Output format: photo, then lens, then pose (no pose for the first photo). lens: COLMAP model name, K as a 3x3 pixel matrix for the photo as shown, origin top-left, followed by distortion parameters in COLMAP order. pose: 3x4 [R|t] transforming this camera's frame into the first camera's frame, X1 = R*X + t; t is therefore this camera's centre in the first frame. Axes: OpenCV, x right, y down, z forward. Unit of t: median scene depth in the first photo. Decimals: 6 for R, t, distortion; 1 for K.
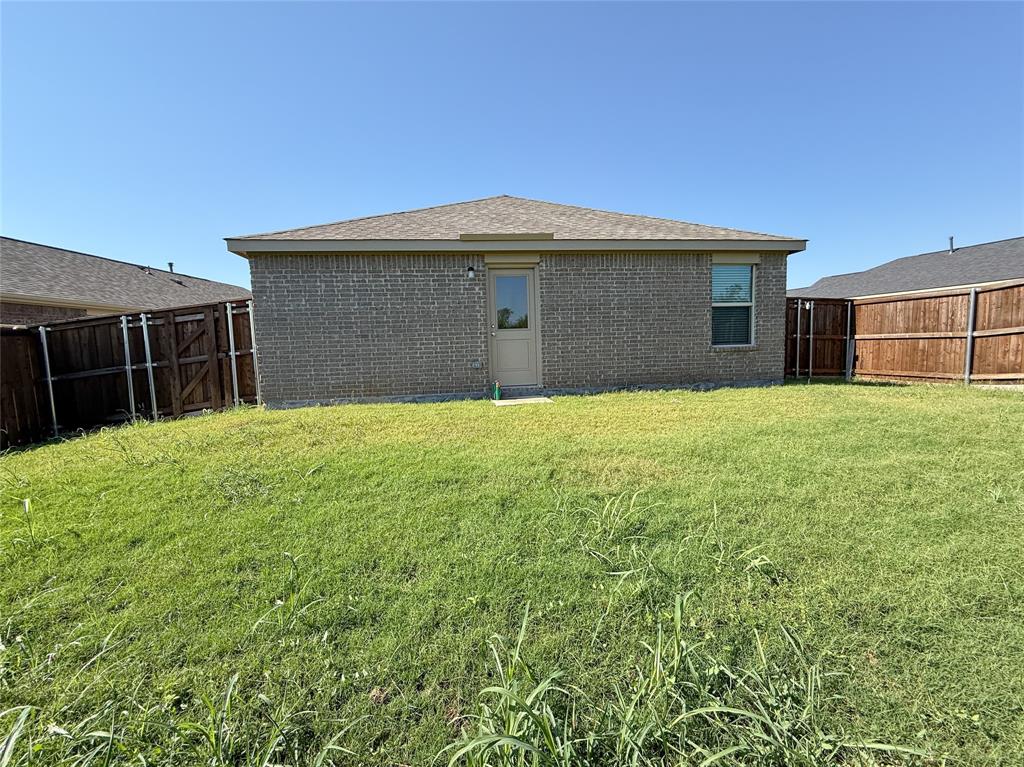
lens RADIAL K [[411.2, 0, 513.1], [0, 411.2, 377.9], [0, 0, 1]] dist [-0.001879, -0.000855]
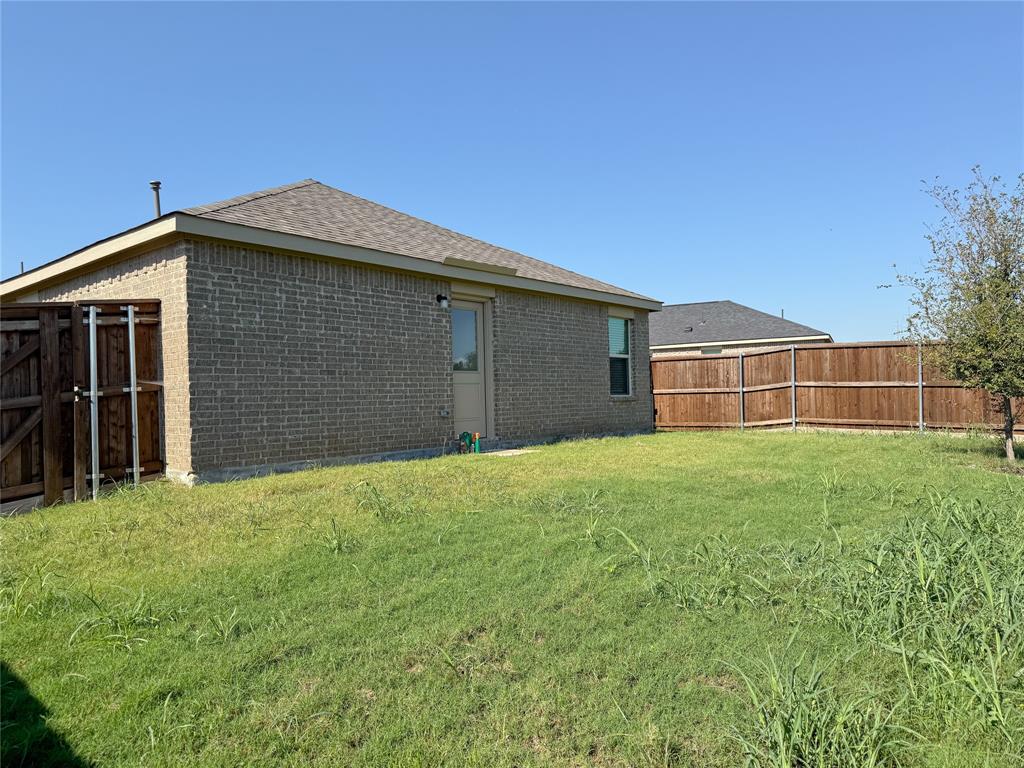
lens RADIAL K [[698.4, 0, 508.5], [0, 698.4, 386.4], [0, 0, 1]] dist [0.078463, -0.004603]
pose [[0.742727, 0.025070, 0.669125, -0.926912], [0.051499, 0.994200, -0.094413, 0.053663], [-0.667611, 0.104582, 0.737128, -0.109766]]
